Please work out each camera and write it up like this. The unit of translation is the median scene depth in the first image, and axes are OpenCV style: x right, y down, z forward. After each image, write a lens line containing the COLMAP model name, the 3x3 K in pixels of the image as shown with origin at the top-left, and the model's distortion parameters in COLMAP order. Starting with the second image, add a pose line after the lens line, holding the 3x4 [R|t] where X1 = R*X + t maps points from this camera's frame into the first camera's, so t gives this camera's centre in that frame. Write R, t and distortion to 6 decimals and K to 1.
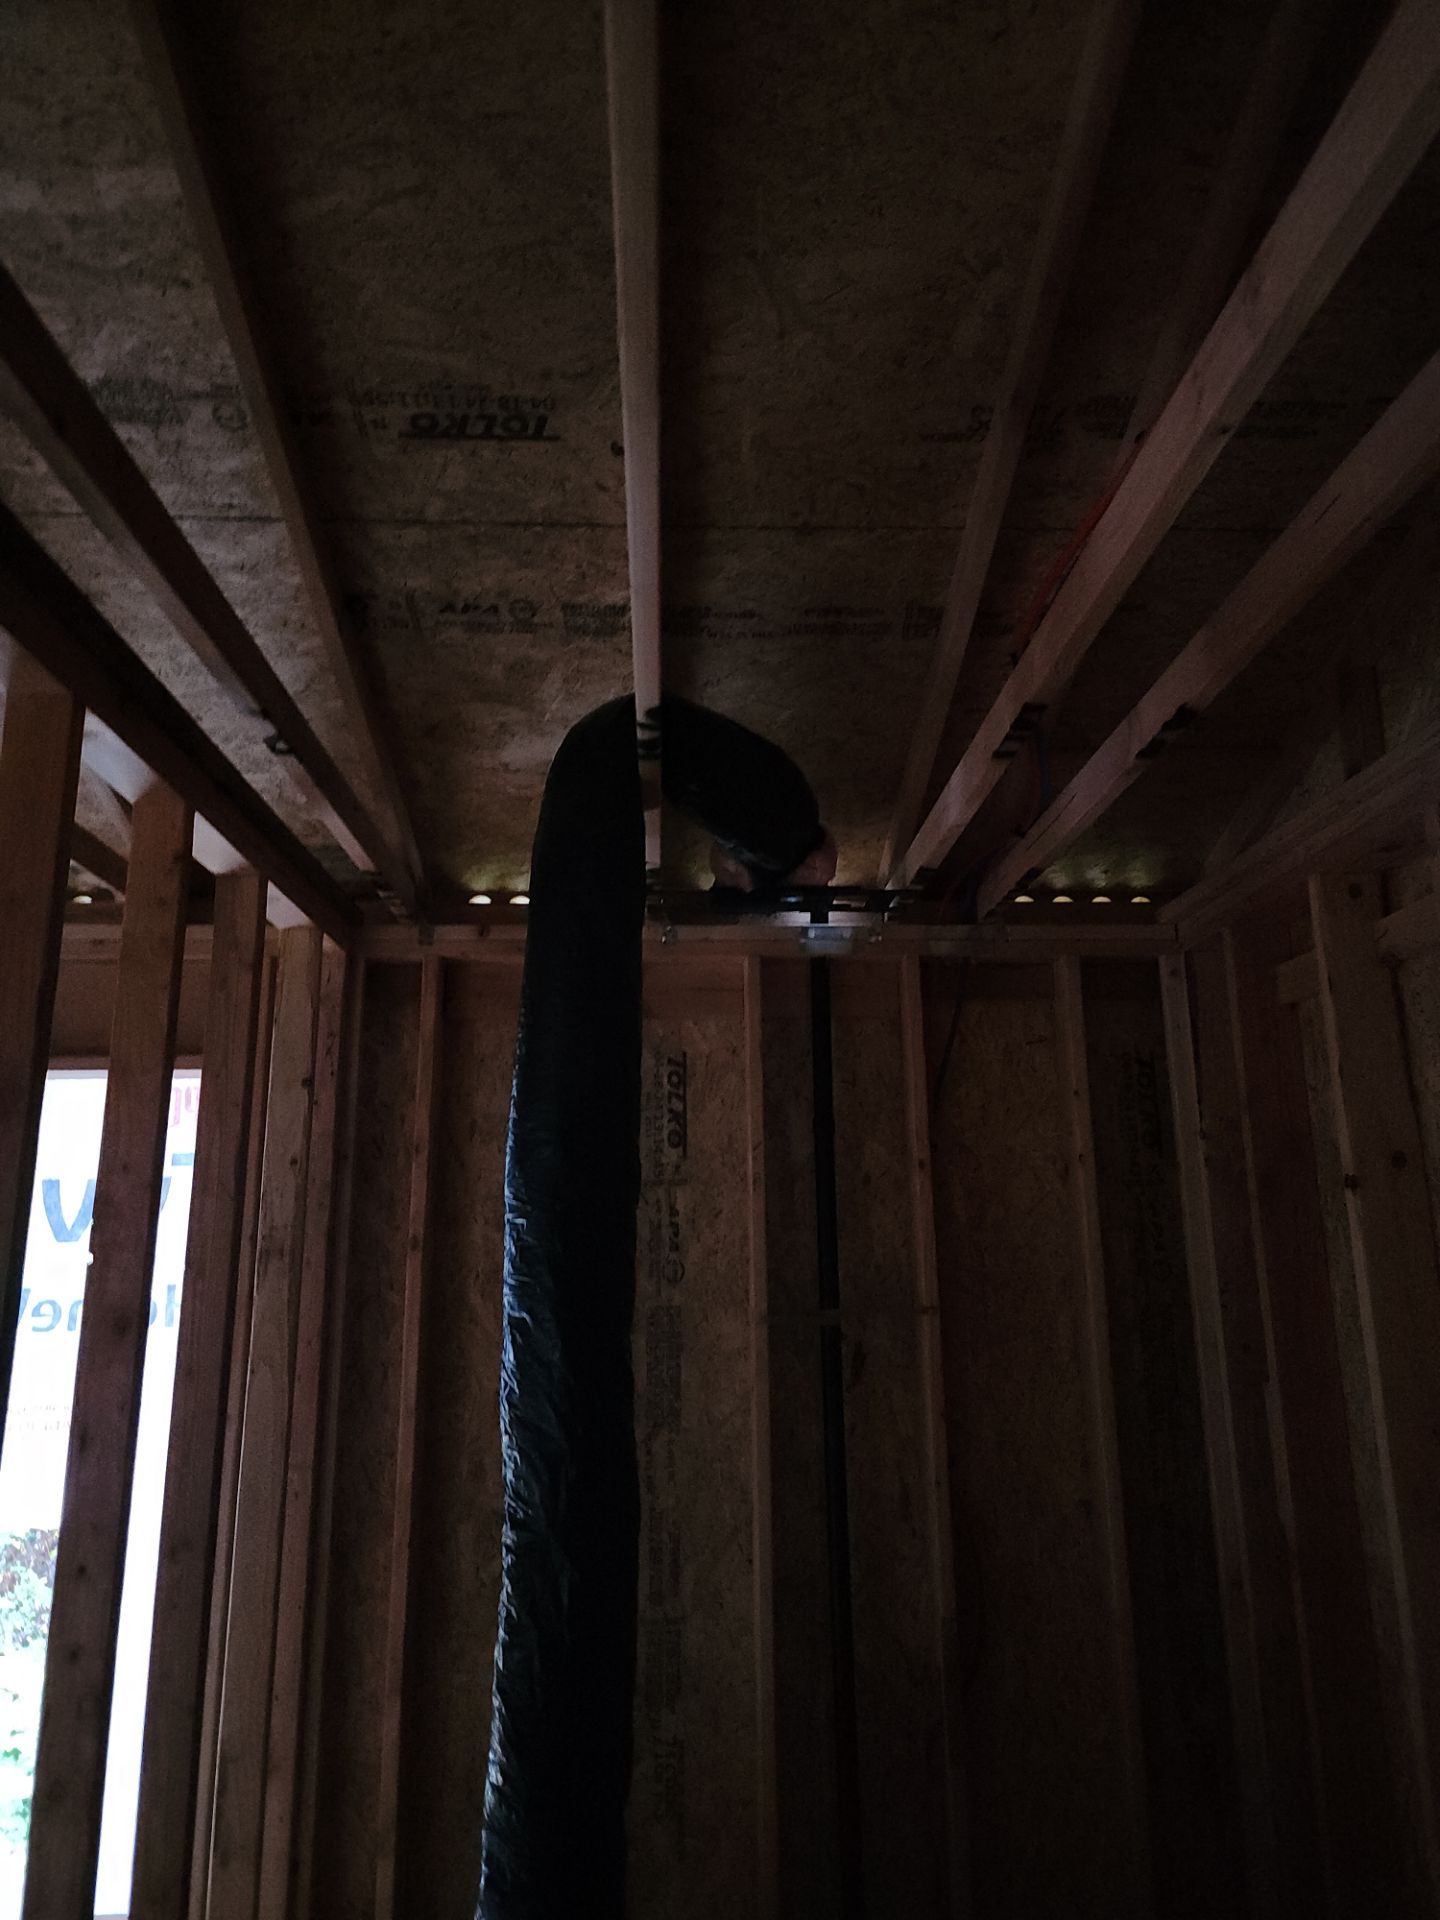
lens RADIAL K [[1270.3, 0, 713.5], [0, 1270.3, 956.6], [0, 0, 1]] dist [0.065443, -0.059522]
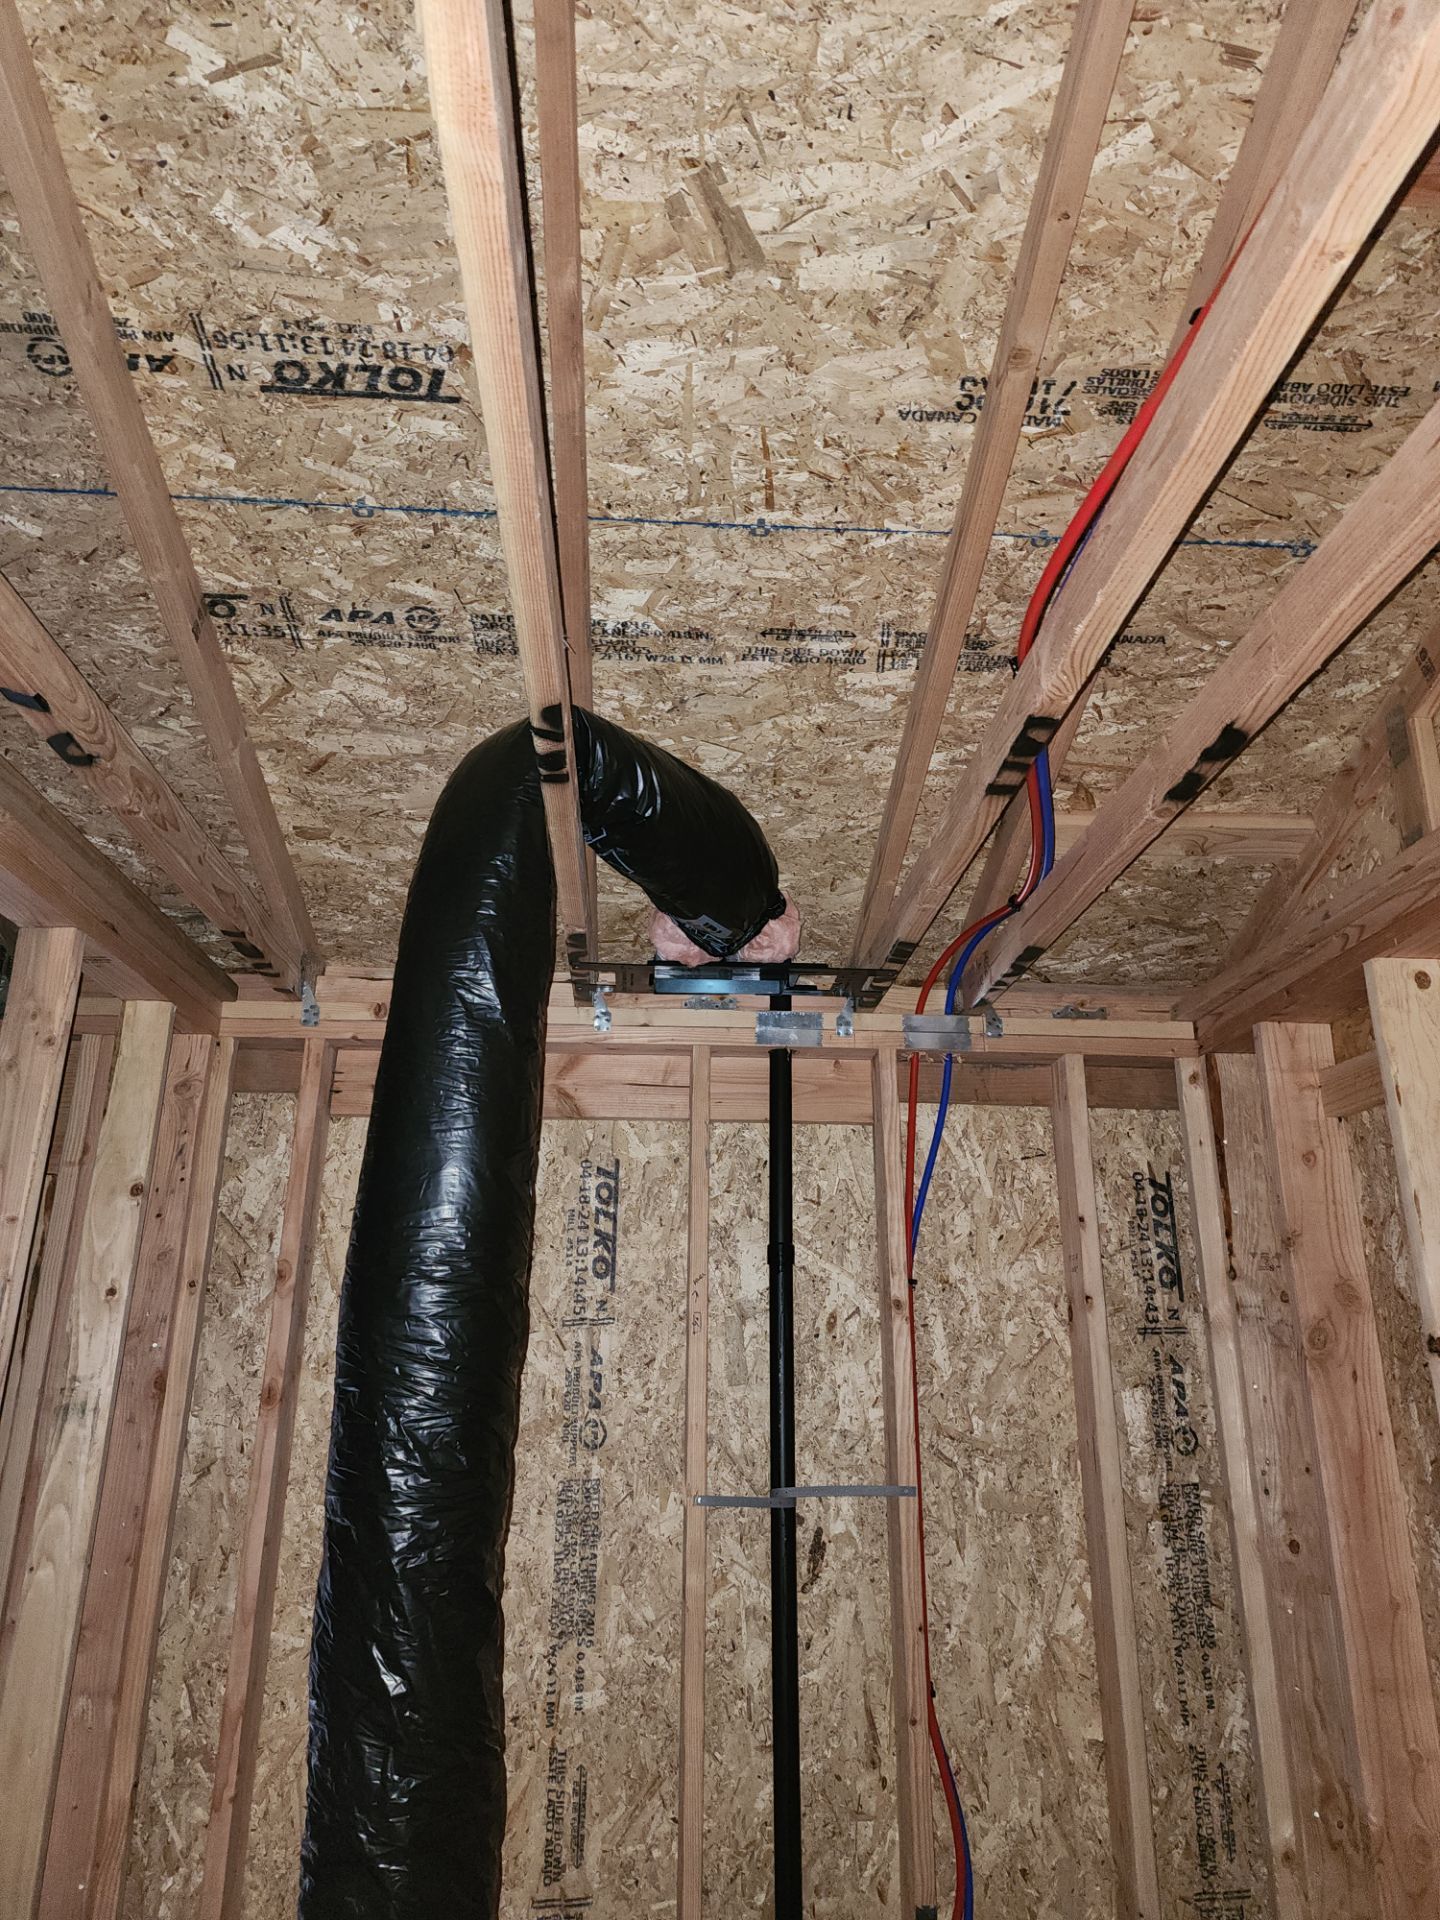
lens RADIAL K [[1314.5, 0, 721.5], [0, 1314.5, 921.1], [0, 0, 1]] dist [0.030609, -0.005042]
pose [[0.999442, 0.024497, 0.022726, 0.025435], [-0.021993, 0.994276, -0.104554, 0.008035], [-0.025157, 0.103996, 0.994259, 0.135133]]
